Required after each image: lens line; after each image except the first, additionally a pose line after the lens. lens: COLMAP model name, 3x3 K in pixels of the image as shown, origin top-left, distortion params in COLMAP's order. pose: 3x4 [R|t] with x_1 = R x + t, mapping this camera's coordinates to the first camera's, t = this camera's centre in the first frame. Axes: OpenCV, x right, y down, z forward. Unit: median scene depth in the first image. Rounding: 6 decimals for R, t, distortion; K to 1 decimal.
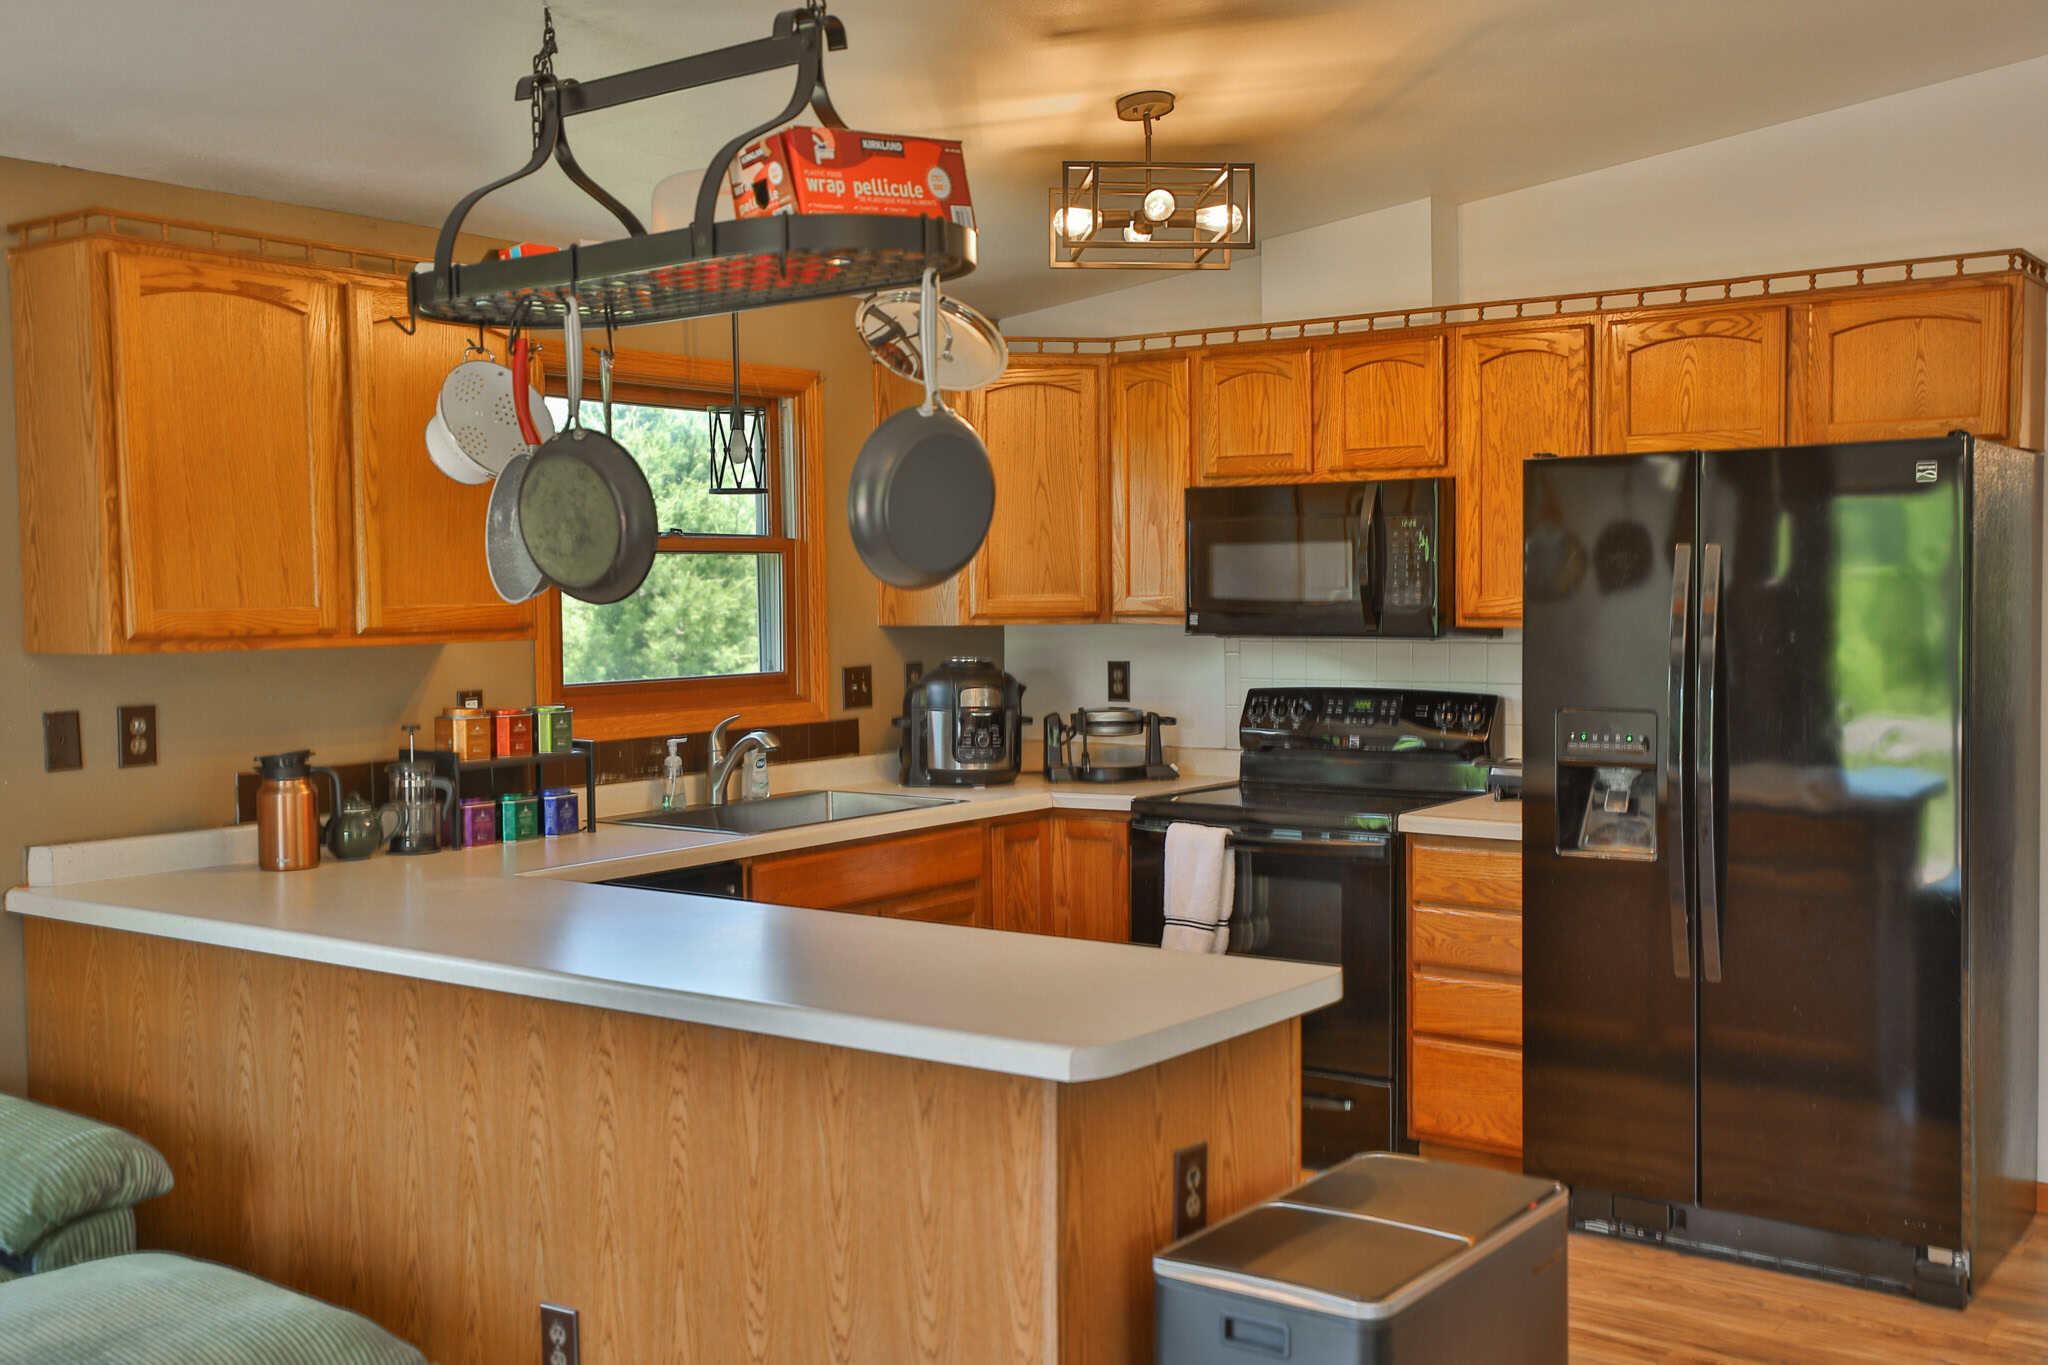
lens RADIAL K [[1992.1, 0, 1024.0], [0, 1992.1, 682.5], [0, 0, 1]] dist [0.017224, 0.009619]
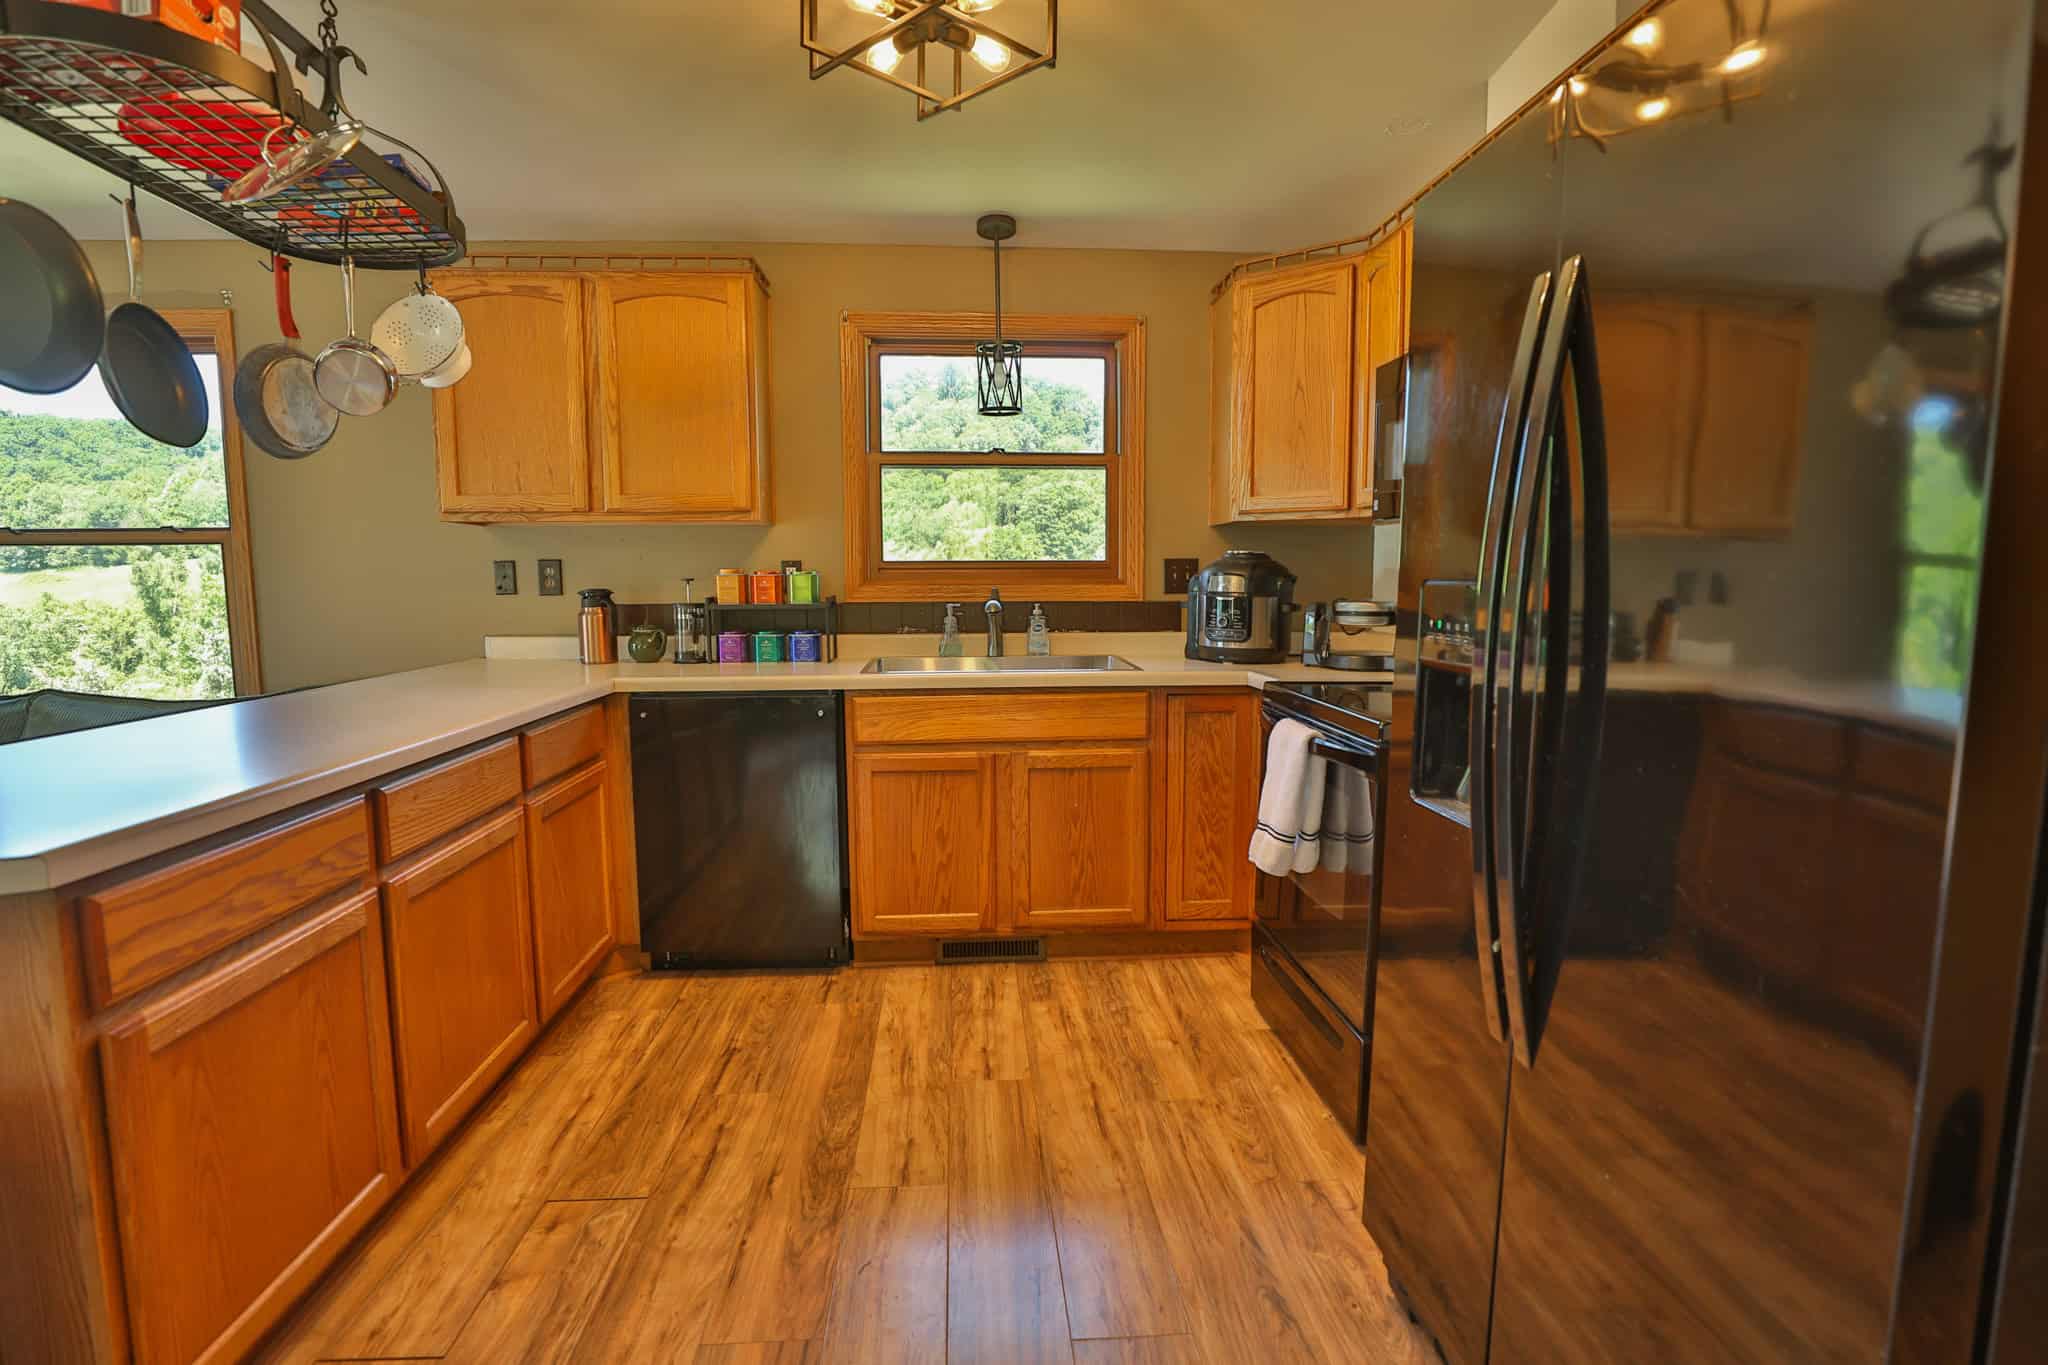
lens RADIAL K [[983.0, 0, 1025.9], [0, 983.0, 690.3], [0, 0, 1]] dist [-0.039869, 0.008896]
pose [[0.654963, 0.100357, -0.748968, 0.360282], [-0.040873, 0.994396, 0.097500, 0.019674], [0.754555, -0.033246, 0.655394, 0.599584]]
